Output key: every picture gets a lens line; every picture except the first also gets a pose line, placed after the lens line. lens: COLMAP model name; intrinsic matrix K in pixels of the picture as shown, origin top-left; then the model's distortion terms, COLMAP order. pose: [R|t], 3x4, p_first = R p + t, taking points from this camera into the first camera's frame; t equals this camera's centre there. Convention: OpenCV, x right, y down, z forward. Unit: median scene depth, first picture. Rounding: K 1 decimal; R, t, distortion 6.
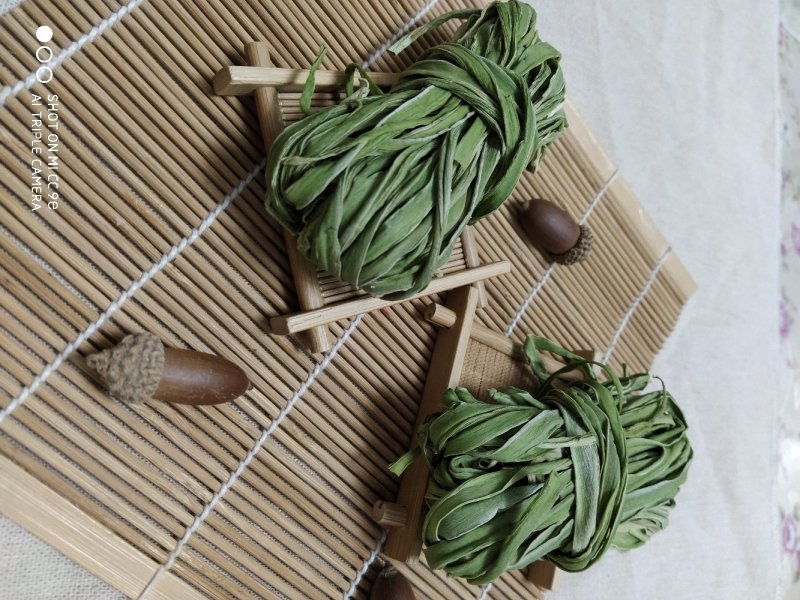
lens RADIAL K [[580.8, 0, 403.0], [0, 580.8, 296.0], [0, 0, 1]] dist [0.003971, -0.067893]
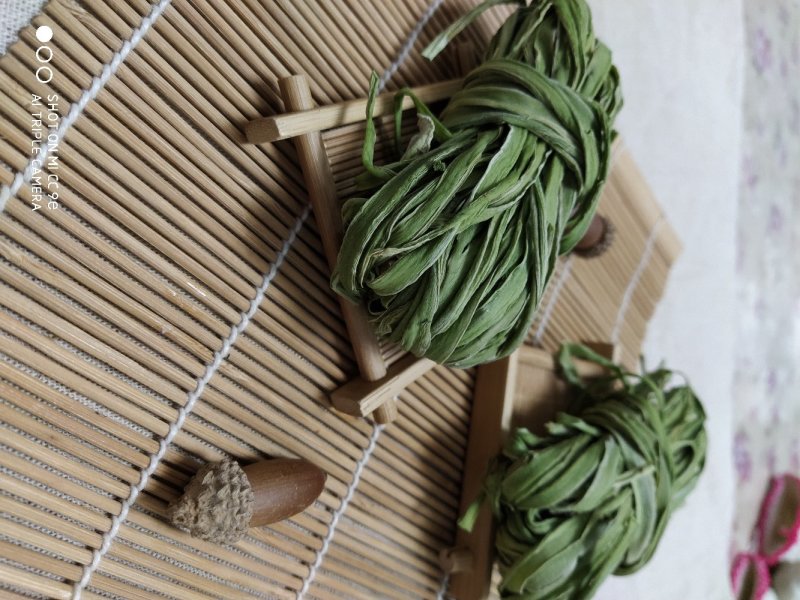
lens RADIAL K [[589.7, 0, 400.0], [0, 589.7, 300.0], [0, 0, 1]] dist [0.025230, -0.120661]
pose [[0.987626, -0.079221, 0.135351, -0.242774], [0.054873, 0.983042, 0.174977, -0.265032], [-0.146917, -0.165384, 0.975225, 0.128171]]
